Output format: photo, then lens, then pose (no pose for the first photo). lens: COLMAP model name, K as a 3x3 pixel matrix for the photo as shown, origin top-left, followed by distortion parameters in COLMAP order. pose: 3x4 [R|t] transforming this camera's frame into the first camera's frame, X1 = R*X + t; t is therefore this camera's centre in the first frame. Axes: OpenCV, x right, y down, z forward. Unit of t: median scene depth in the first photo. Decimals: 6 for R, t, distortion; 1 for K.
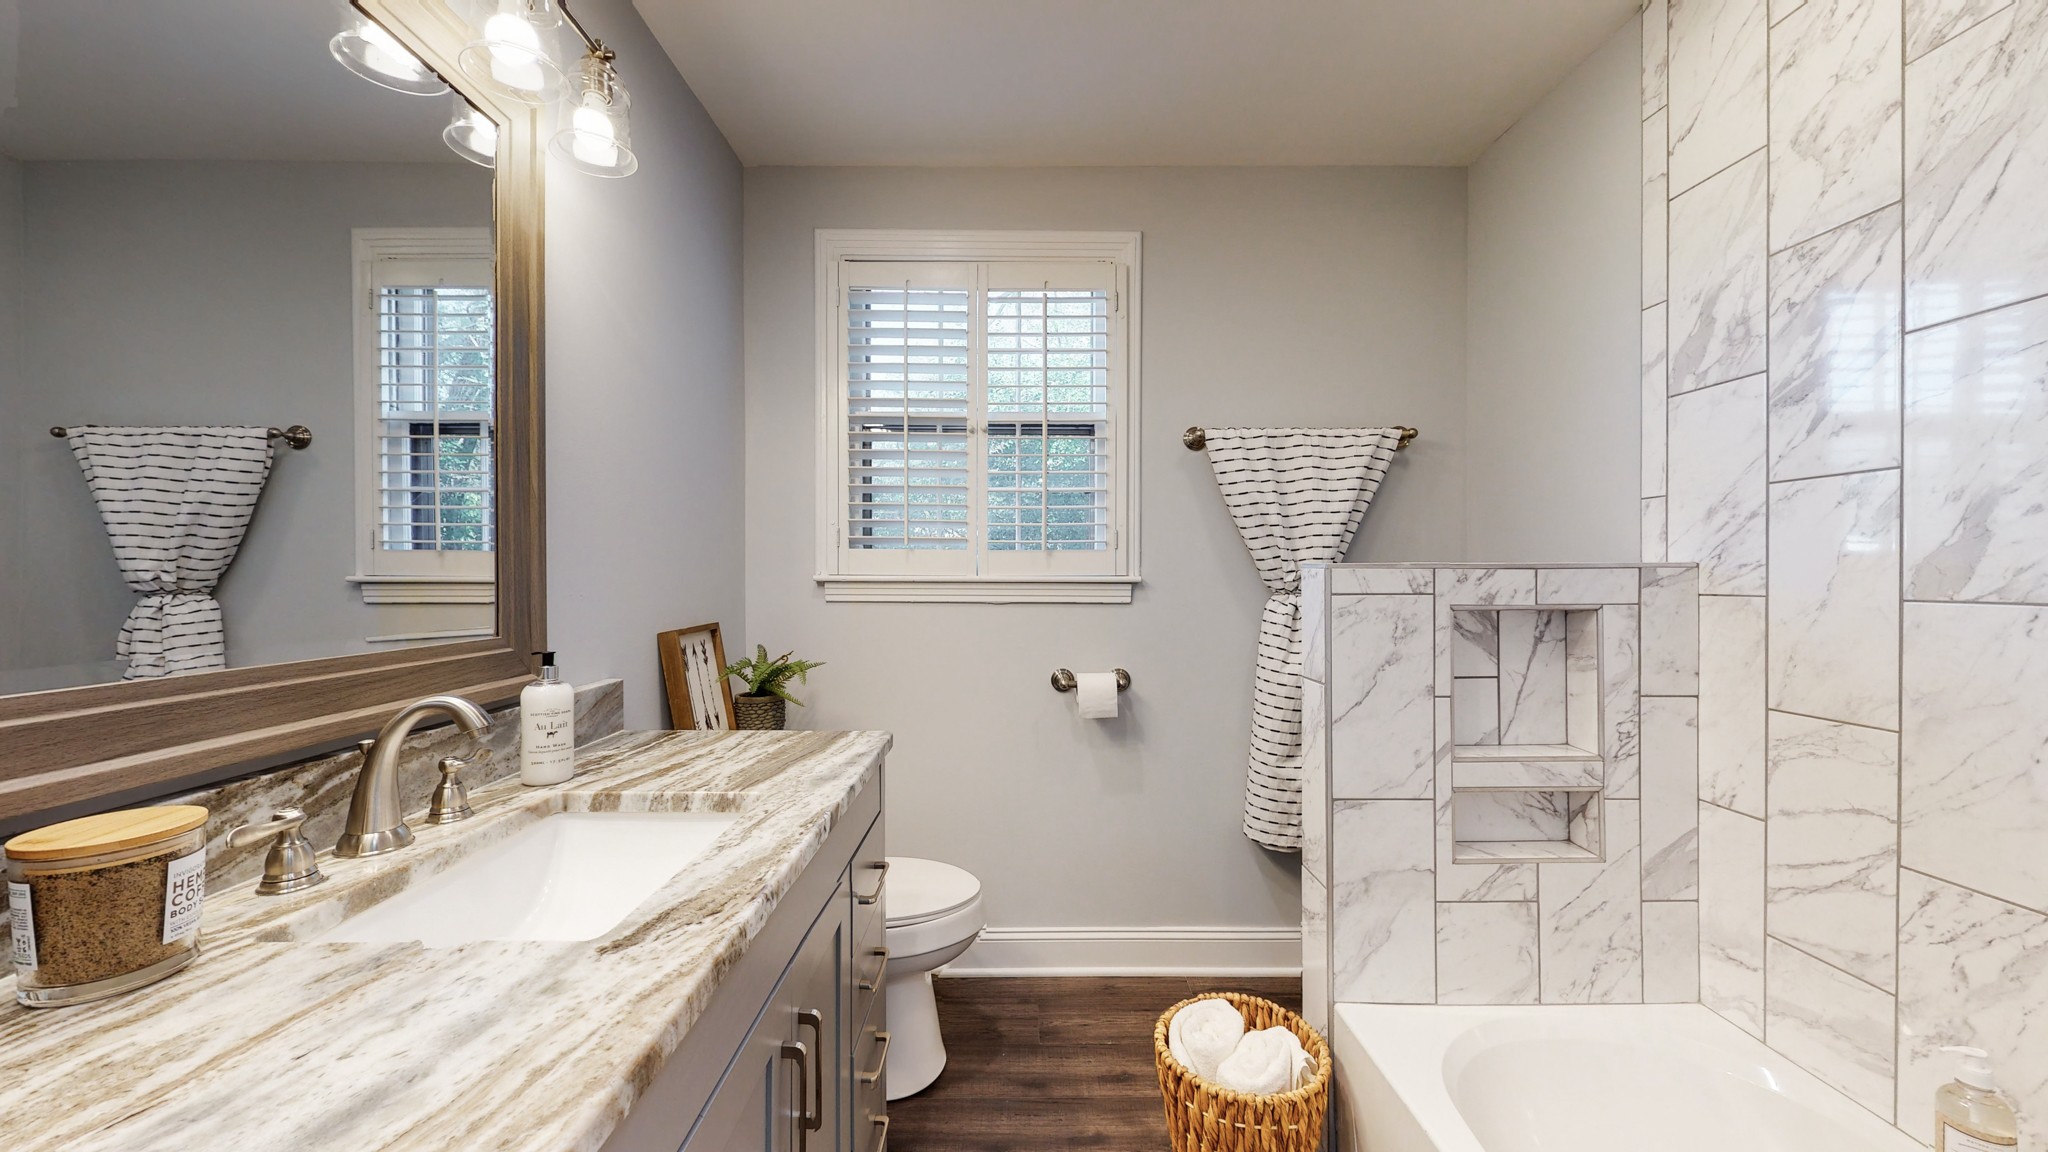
lens RADIAL K [[753.5, 0, 1028.1], [0, 753.5, 579.4], [0, 0, 1]] dist [-0.001159, 0.000111]
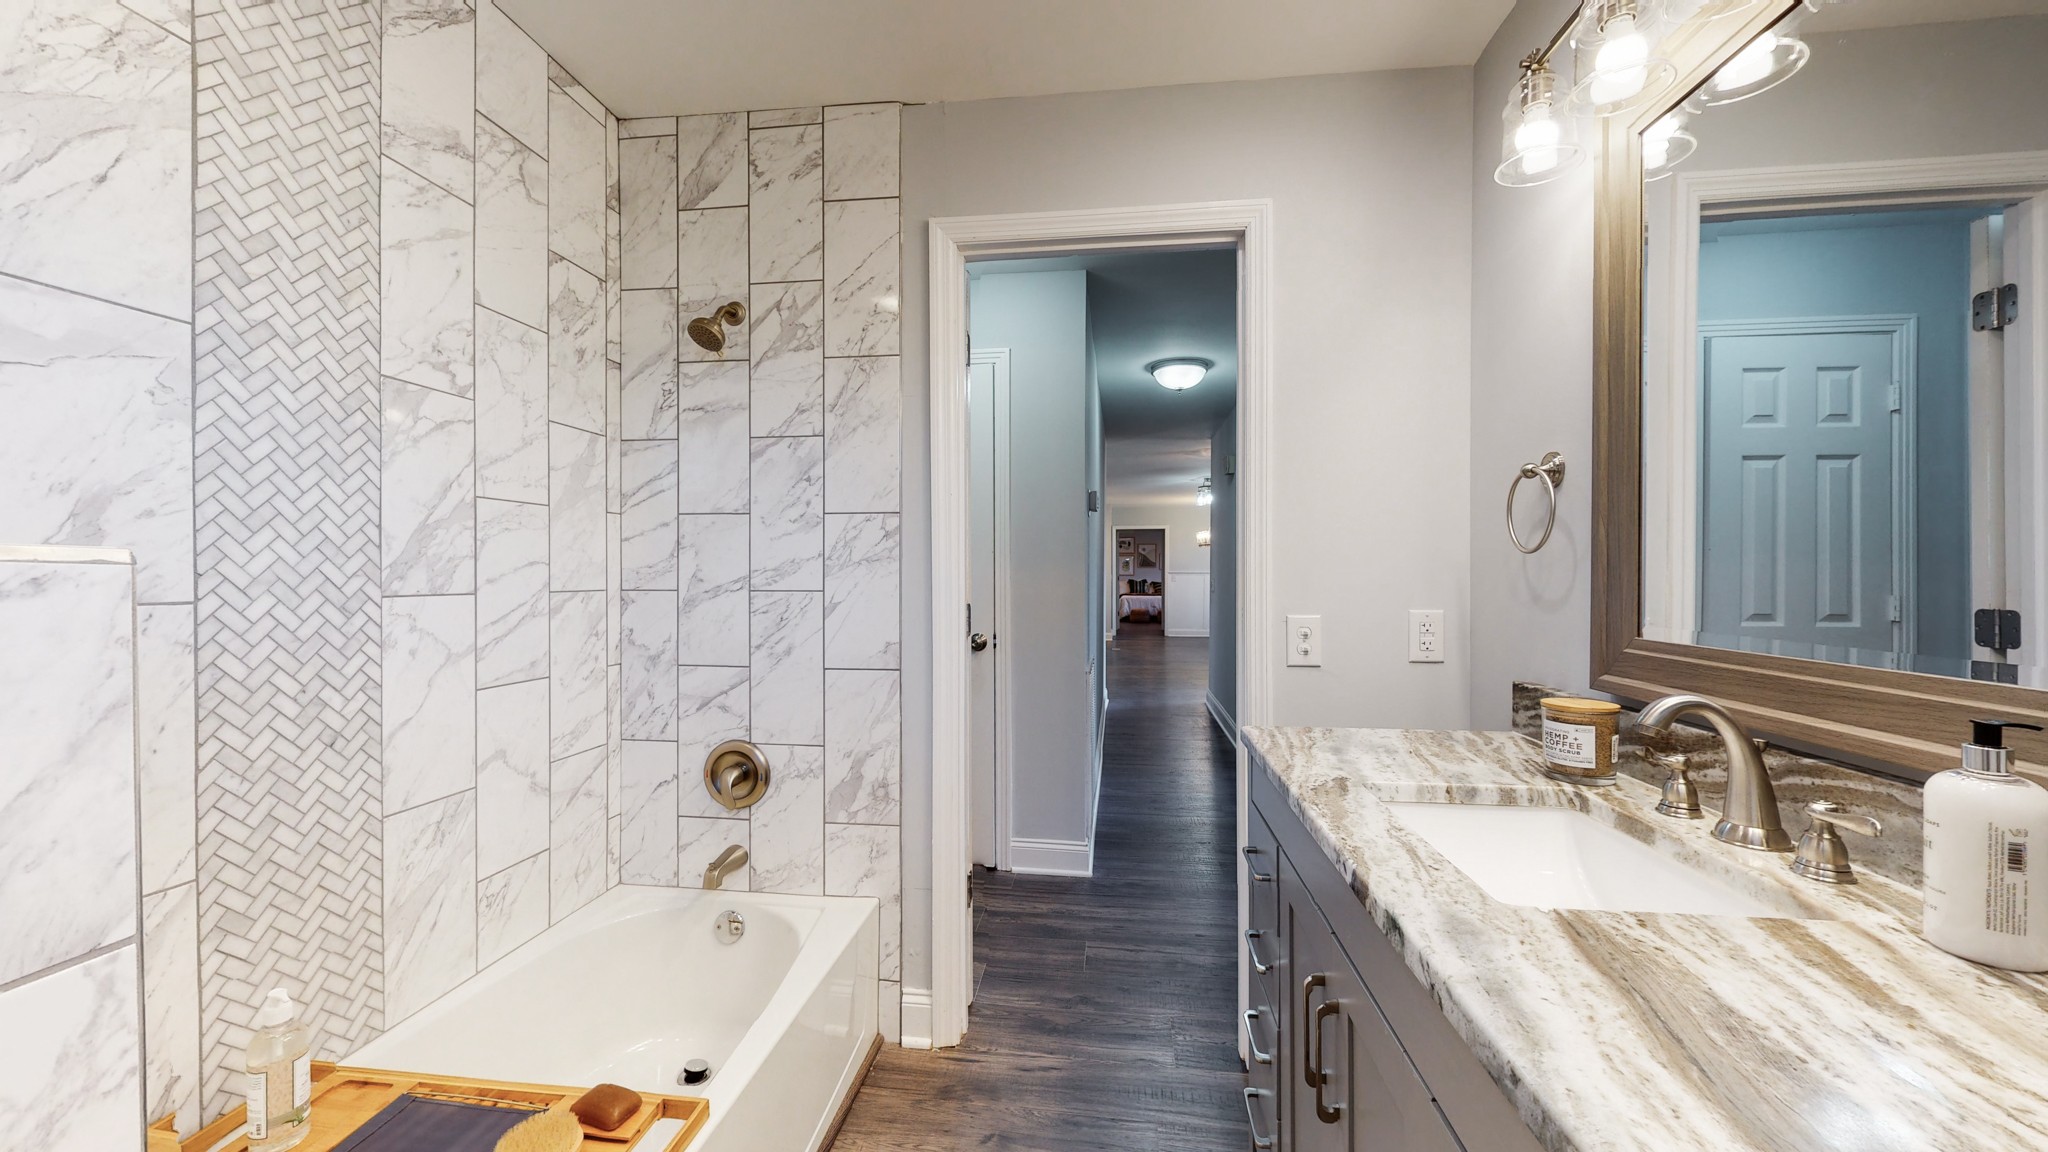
lens RADIAL K [[756.4, 0, 1024.0], [0, 756.4, 576.0], [0, 0, 1]] dist [-0.001515, 0.000021]
pose [[-0.990701, -0.001184, 0.136050, -0.019771], [0.000140, 0.999953, 0.009722, -0.016981], [-0.136055, 0.009650, -0.990654, 1.977468]]
